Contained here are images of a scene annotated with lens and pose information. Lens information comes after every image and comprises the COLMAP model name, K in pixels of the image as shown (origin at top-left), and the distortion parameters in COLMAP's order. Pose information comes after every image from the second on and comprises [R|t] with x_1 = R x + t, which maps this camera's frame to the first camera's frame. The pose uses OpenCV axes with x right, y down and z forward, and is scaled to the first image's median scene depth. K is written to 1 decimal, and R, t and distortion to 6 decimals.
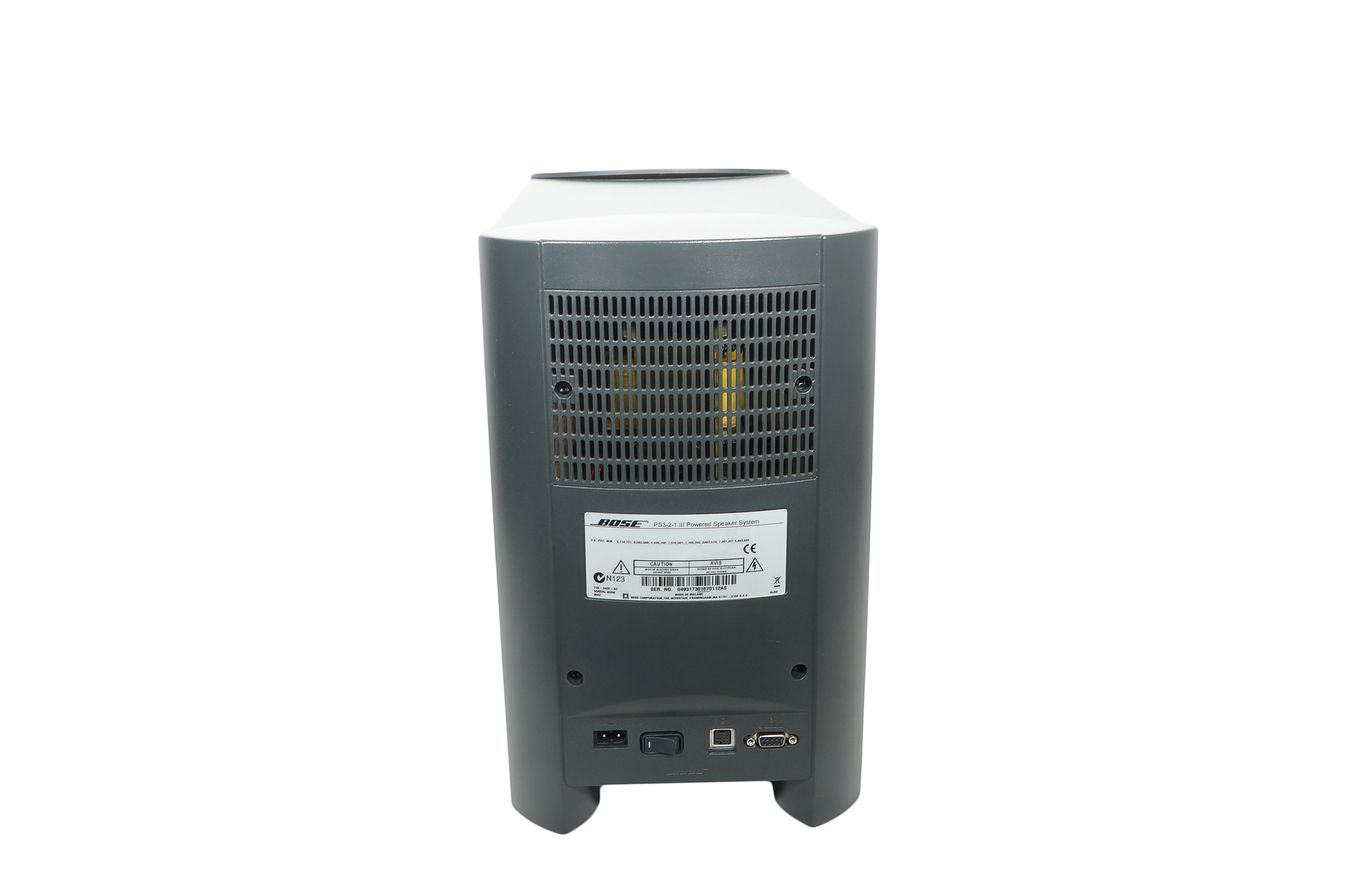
lens RADIAL K [[1282.4, 0, 674.1], [0, 1282.4, 452.7], [0, 0, 1]] dist [-0.007269, 0.000000]
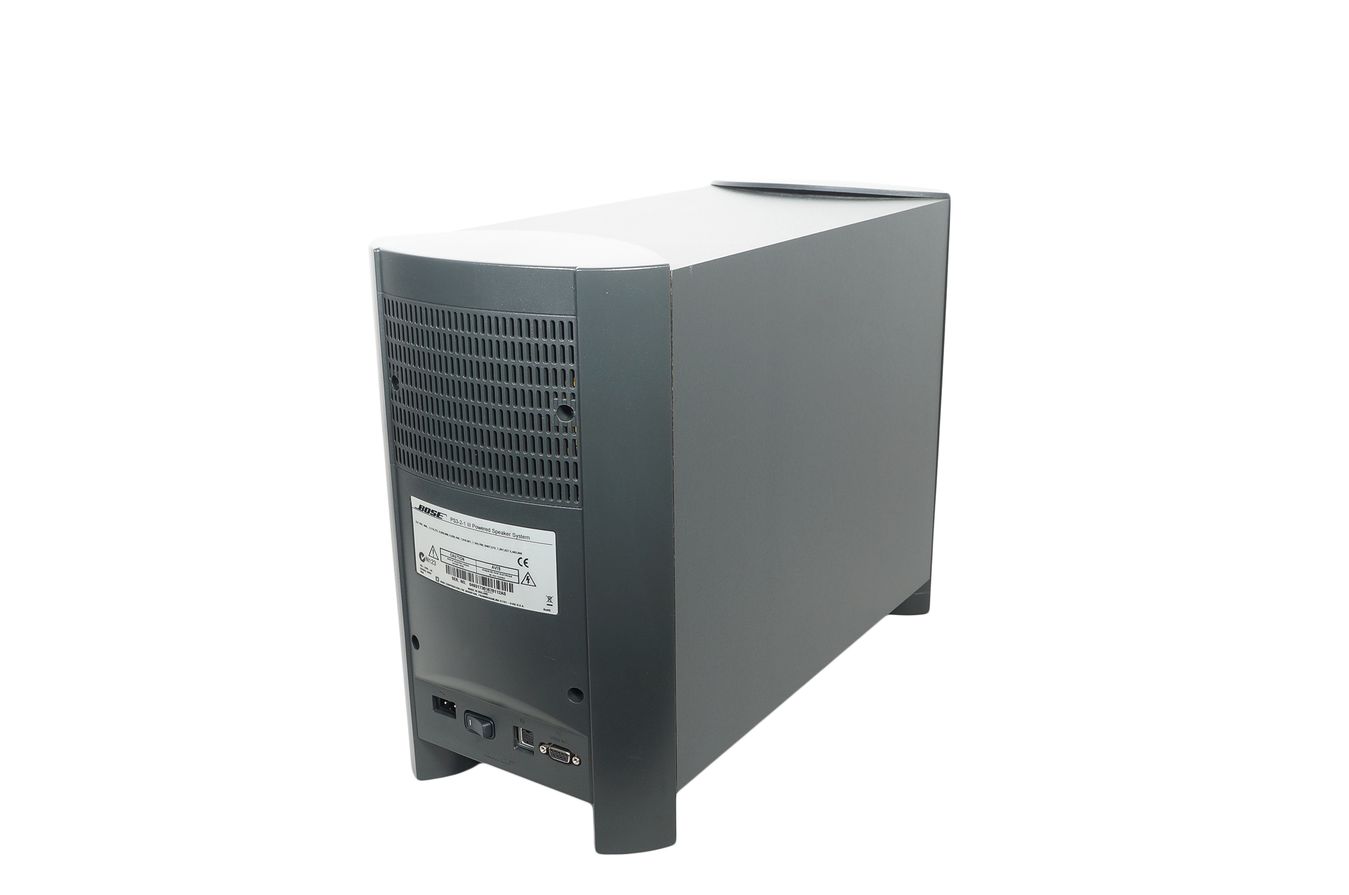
lens RADIAL K [[1282.4, 0, 674.1], [0, 1282.4, 442.6], [0, 0, 1]] dist [-0.007269, 0.000000]
pose [[0.802940, 0.172753, -0.570476, 0.731757], [-0.166219, 0.984008, 0.064028, -0.106642], [0.572414, 0.043414, 0.818815, 0.219111]]
